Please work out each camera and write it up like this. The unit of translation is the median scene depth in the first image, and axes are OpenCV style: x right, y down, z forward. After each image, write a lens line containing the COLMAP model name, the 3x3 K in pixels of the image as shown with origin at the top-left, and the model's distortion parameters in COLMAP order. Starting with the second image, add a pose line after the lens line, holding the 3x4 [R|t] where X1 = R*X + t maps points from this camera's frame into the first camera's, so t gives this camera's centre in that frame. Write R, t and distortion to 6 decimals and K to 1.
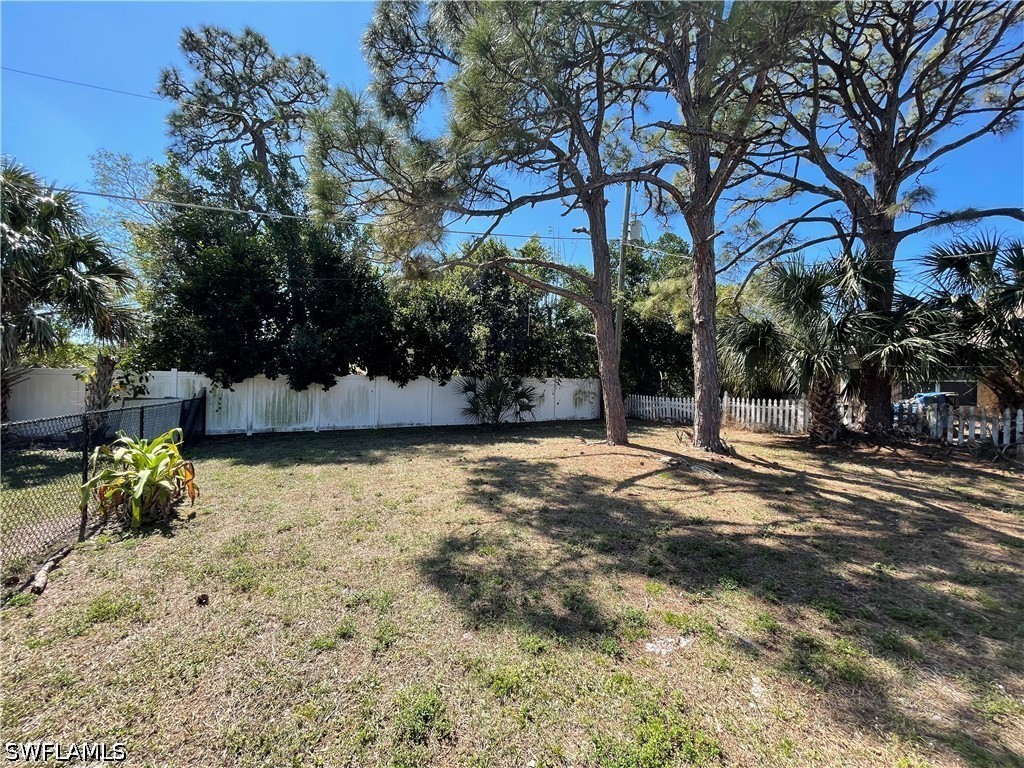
lens RADIAL K [[412.6, 0, 505.7], [0, 412.6, 385.2], [0, 0, 1]] dist [0.000090, 0.000298]
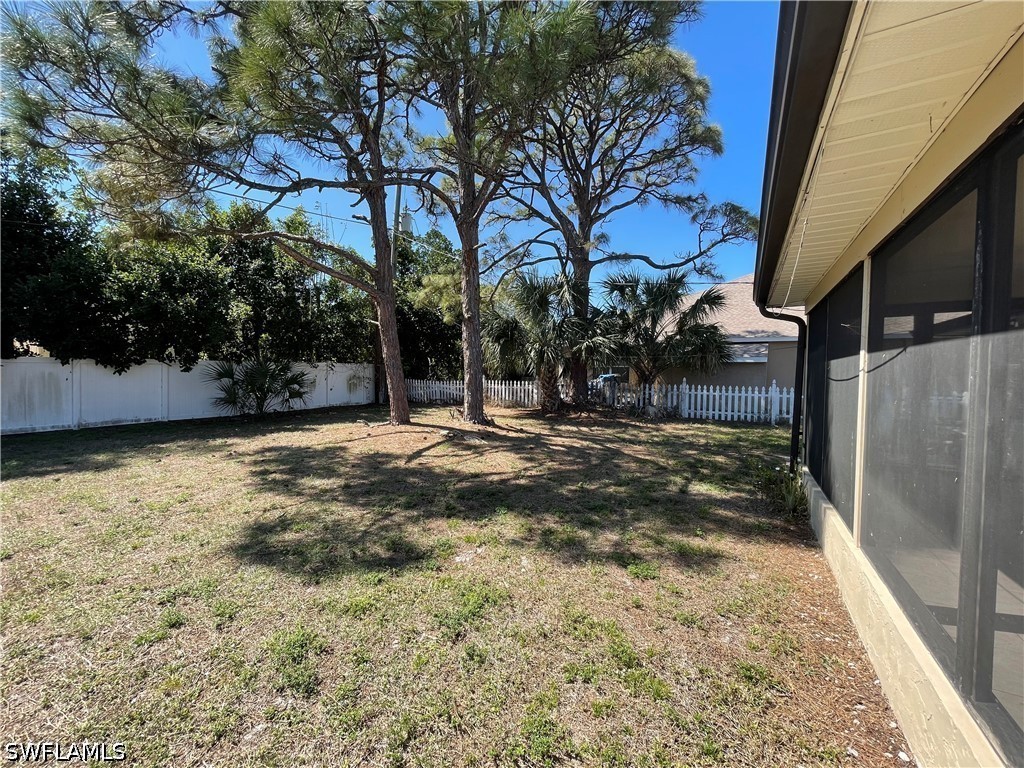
lens RADIAL K [[412.6, 0, 502.9], [0, 412.6, 385.9], [0, 0, 1]] dist [0.000090, 0.000298]
pose [[0.851919, -0.023787, 0.523133, -0.068795], [0.003921, 0.999230, 0.039051, 0.000744], [-0.523659, -0.031217, 0.851356, -0.070818]]
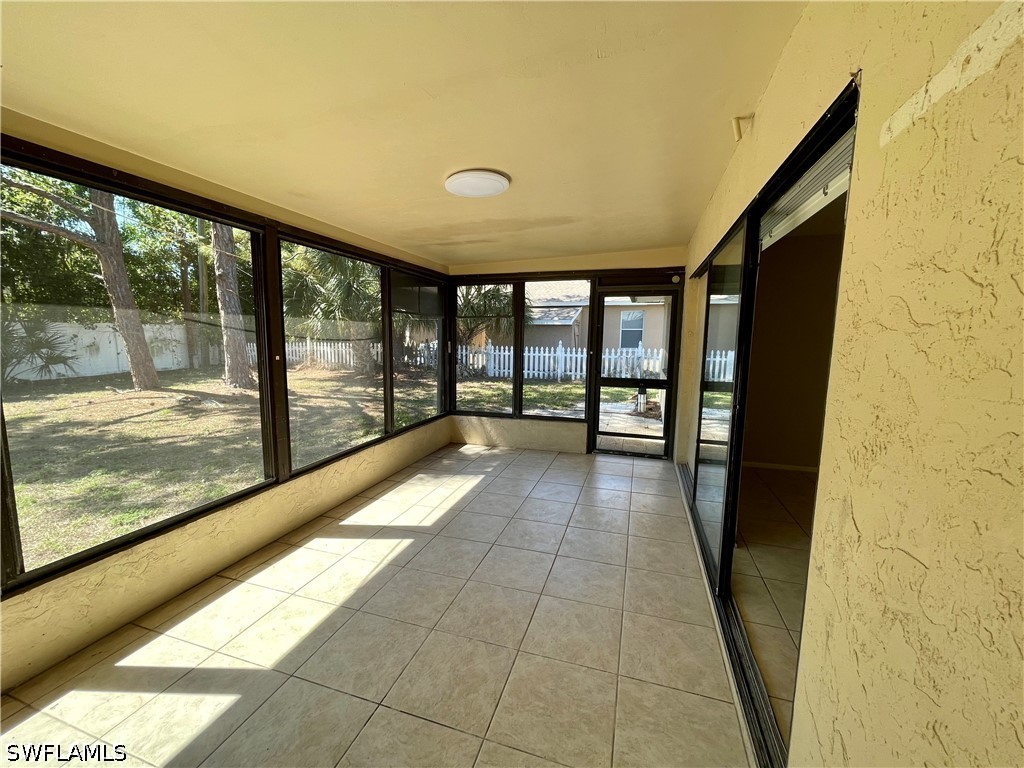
lens RADIAL K [[412.6, 0, 512.1], [0, 412.6, 385.8], [0, 0, 1]] dist [0.000090, 0.000298]
pose [[0.726984, -0.089950, 0.680738, 0.238701], [0.003937, 0.991912, 0.126863, 0.009091], [-0.686643, -0.089547, 0.721458, -0.348914]]
